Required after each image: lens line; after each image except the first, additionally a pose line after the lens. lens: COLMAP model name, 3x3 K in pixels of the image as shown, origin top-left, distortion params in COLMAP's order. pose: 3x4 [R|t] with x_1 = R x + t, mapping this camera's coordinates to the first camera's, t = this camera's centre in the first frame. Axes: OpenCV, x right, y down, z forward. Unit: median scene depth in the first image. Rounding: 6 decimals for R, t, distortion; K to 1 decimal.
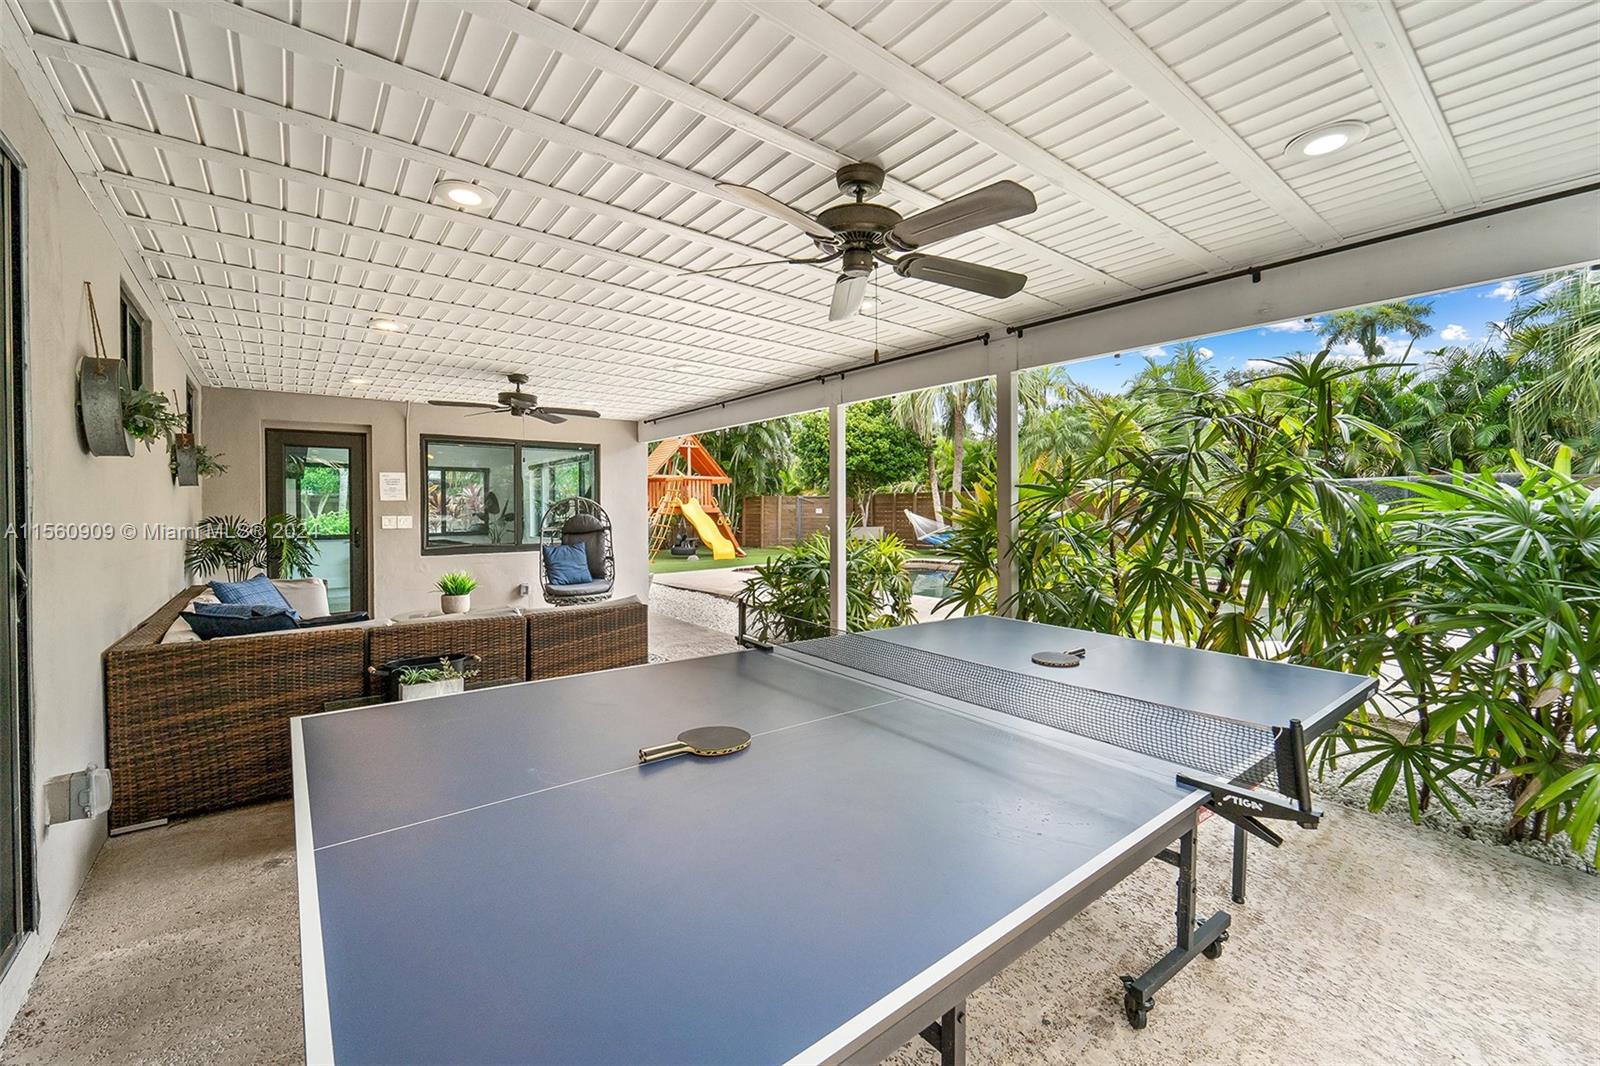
lens RADIAL K [[648.2, 0, 797.9], [0, 648.2, 521.7], [0, 0, 1]] dist [-0.002095, -0.001249]
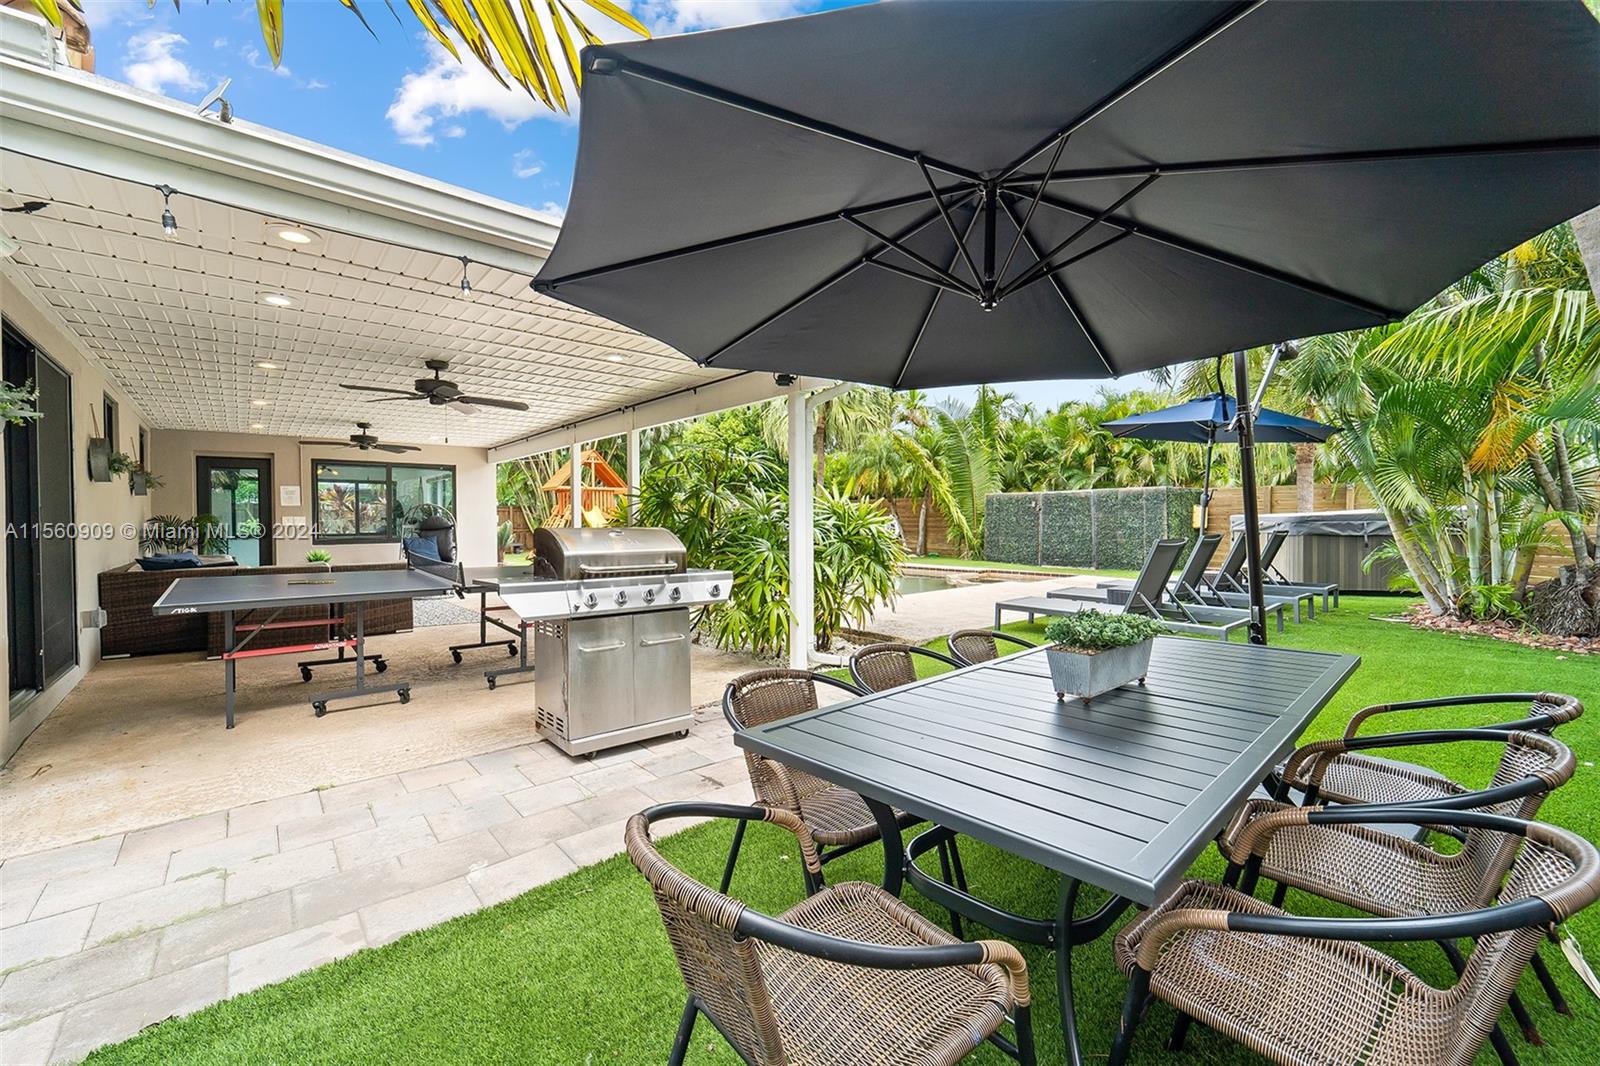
lens RADIAL K [[648.2, 0, 802.3], [0, 648.2, 535.8], [0, 0, 1]] dist [-0.002095, -0.001249]
pose [[0.999306, -0.001317, 0.037221, 0.510129], [0.001076, 0.999978, 0.006509, 0.028848], [-0.037229, -0.006464, 0.999286, -0.531282]]
